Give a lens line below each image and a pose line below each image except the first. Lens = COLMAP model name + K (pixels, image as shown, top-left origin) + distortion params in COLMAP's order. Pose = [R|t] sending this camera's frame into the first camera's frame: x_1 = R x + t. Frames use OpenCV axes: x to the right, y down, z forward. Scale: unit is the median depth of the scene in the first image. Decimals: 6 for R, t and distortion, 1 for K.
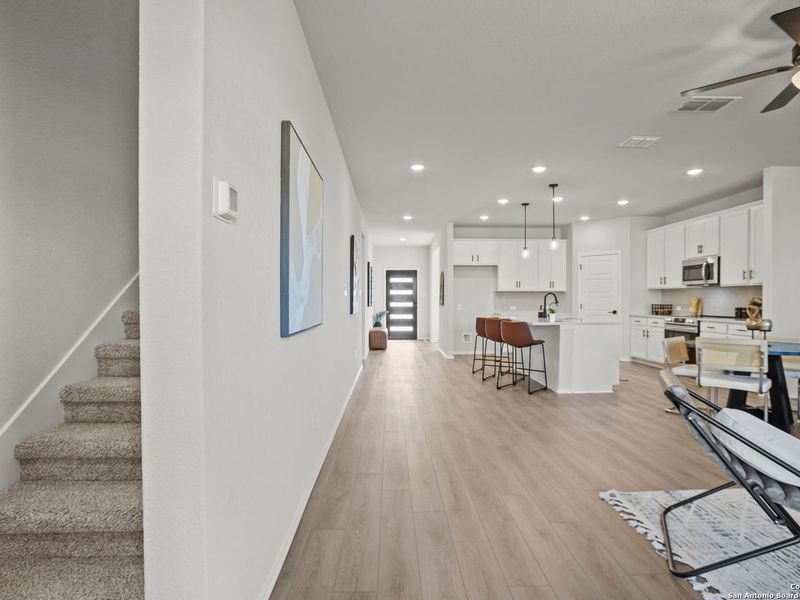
lens RADIAL K [[429.8, 0, 400.0], [0, 429.8, 300.0], [0, 0, 1]] dist [-0.074929, 0.034322]
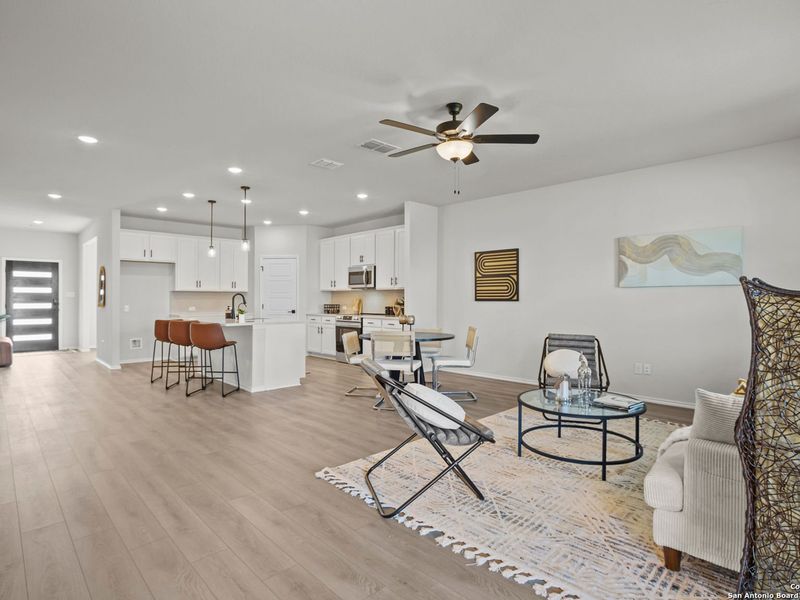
lens RADIAL K [[430.8, 0, 402.8], [0, 430.8, 297.1], [0, 0, 1]] dist [-0.060994, 0.033133]
pose [[0.730604, 0.005156, 0.682782, -0.056217], [-0.000977, 0.999978, -0.006506, -0.002545], [-0.682800, 0.004086, 0.730594, -0.000207]]
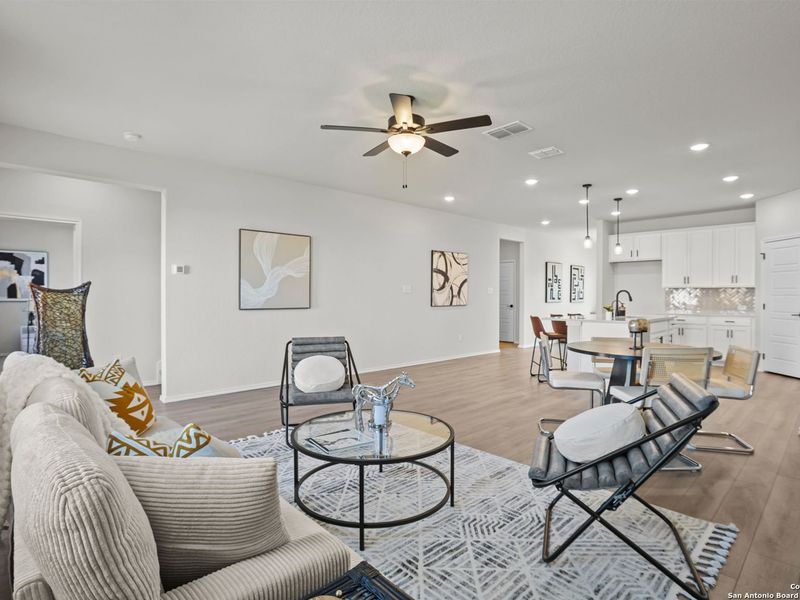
lens RADIAL K [[430.8, 0, 402.8], [0, 430.8, 297.1], [0, 0, 1]] dist [-0.060994, 0.033133]
pose [[0.674593, 0.004309, -0.738177, 0.805784], [-0.003716, 0.999990, 0.002441, -0.002182], [0.738180, 0.001096, 0.674603, -0.014443]]
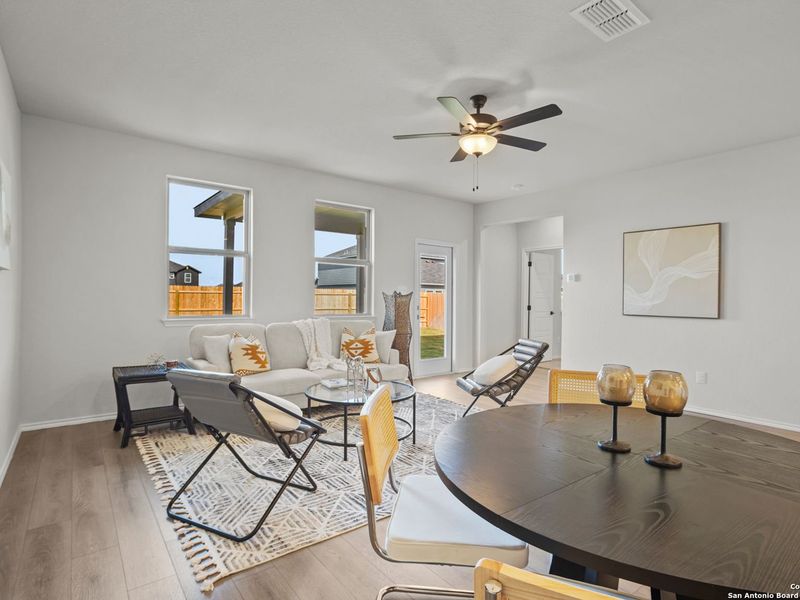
lens RADIAL K [[430.8, 0, 402.8], [0, 430.8, 297.1], [0, 0, 1]] dist [-0.060994, 0.033133]
pose [[-0.801274, -0.010141, -0.598212, 0.799388], [-0.013872, 0.999902, 0.001630, -0.005128], [0.598137, 0.009604, -0.801336, 0.766059]]
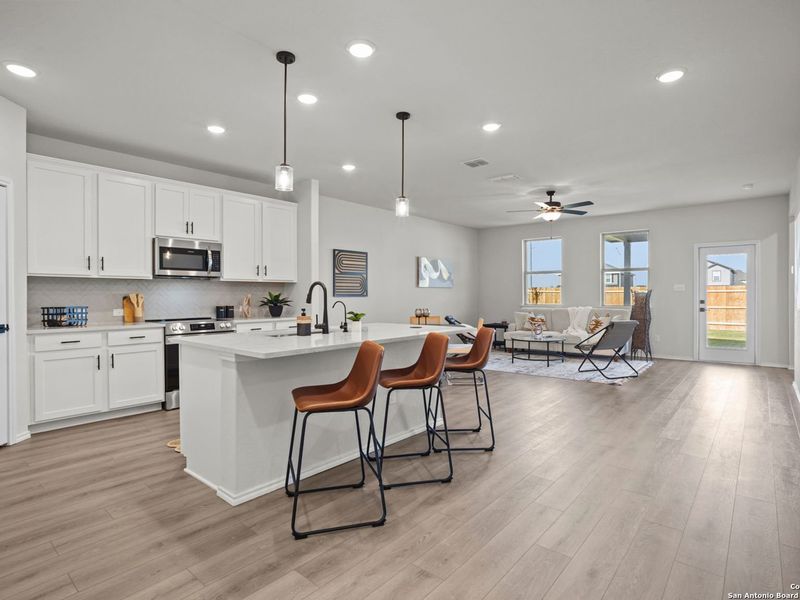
lens RADIAL K [[430.8, 0, 402.8], [0, 430.8, 297.1], [0, 0, 1]] dist [-0.060994, 0.033133]
pose [[-0.746601, 0.001076, 0.665272, -0.060563], [0.005428, 0.999975, 0.004474, -0.002028], [-0.665250, 0.006951, -0.746588, 1.454928]]
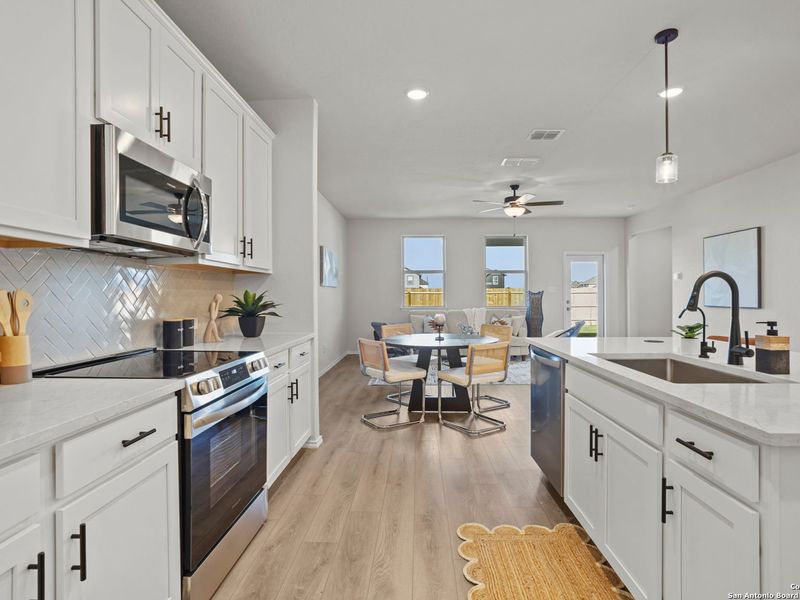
lens RADIAL K [[430.8, 0, 402.8], [0, 430.8, 297.1], [0, 0, 1]] dist [-0.060994, 0.033133]
pose [[-0.998307, 0.003294, 0.058074, 0.598529], [0.003619, 0.999978, 0.005491, -0.004264], [-0.058055, 0.005692, -0.998297, 1.427549]]
